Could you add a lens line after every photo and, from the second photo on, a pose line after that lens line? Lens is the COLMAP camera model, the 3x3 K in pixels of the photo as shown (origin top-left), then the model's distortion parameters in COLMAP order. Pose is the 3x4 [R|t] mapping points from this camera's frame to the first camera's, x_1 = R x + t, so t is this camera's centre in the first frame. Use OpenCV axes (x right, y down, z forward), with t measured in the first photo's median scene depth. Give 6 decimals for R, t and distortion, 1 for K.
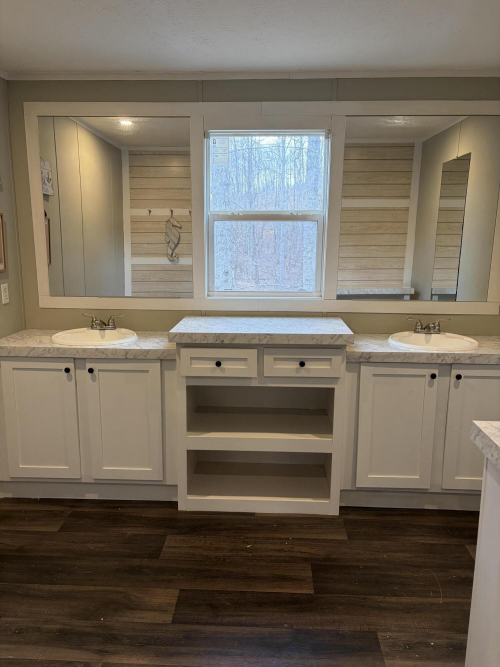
lens RADIAL K [[507.5, 0, 250.0], [0, 507.5, 333.5], [0, 0, 1]] dist [0.027395, -0.008083]
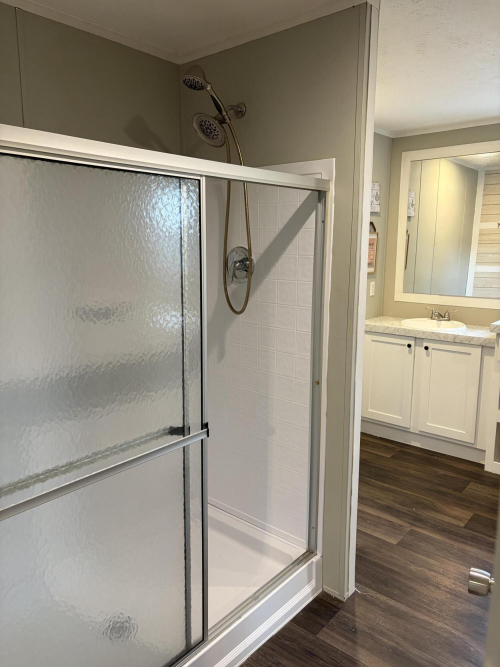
lens RADIAL K [[507.5, 0, 250.0], [0, 507.5, 333.5], [0, 0, 1]] dist [0.027395, -0.008083]
pose [[0.791456, 0.104511, -0.602225, 0.115710], [-0.114001, 0.993225, 0.022542, 0.052475], [0.600501, 0.050813, 0.798008, -0.329146]]
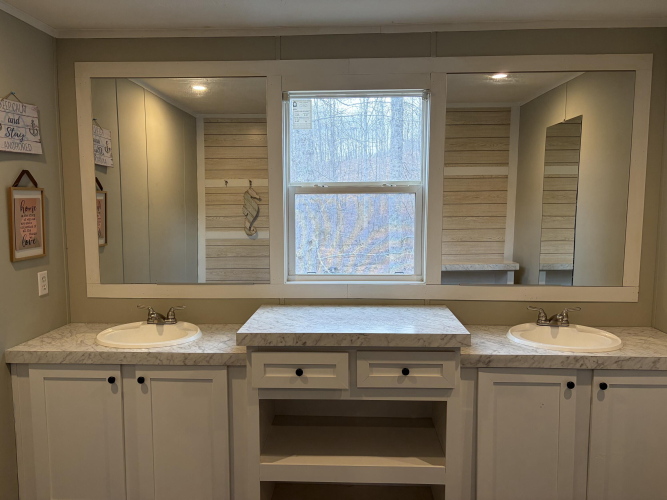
lens RADIAL K [[507.5, 0, 333.5], [0, 507.5, 250.0], [0, 0, 1]] dist [0.027395, -0.008083]
pose [[0.999948, -0.010149, -0.000758, -0.005922], [0.010028, 0.995268, -0.096653, -0.045836], [0.001735, 0.096641, 0.995318, 0.164255]]
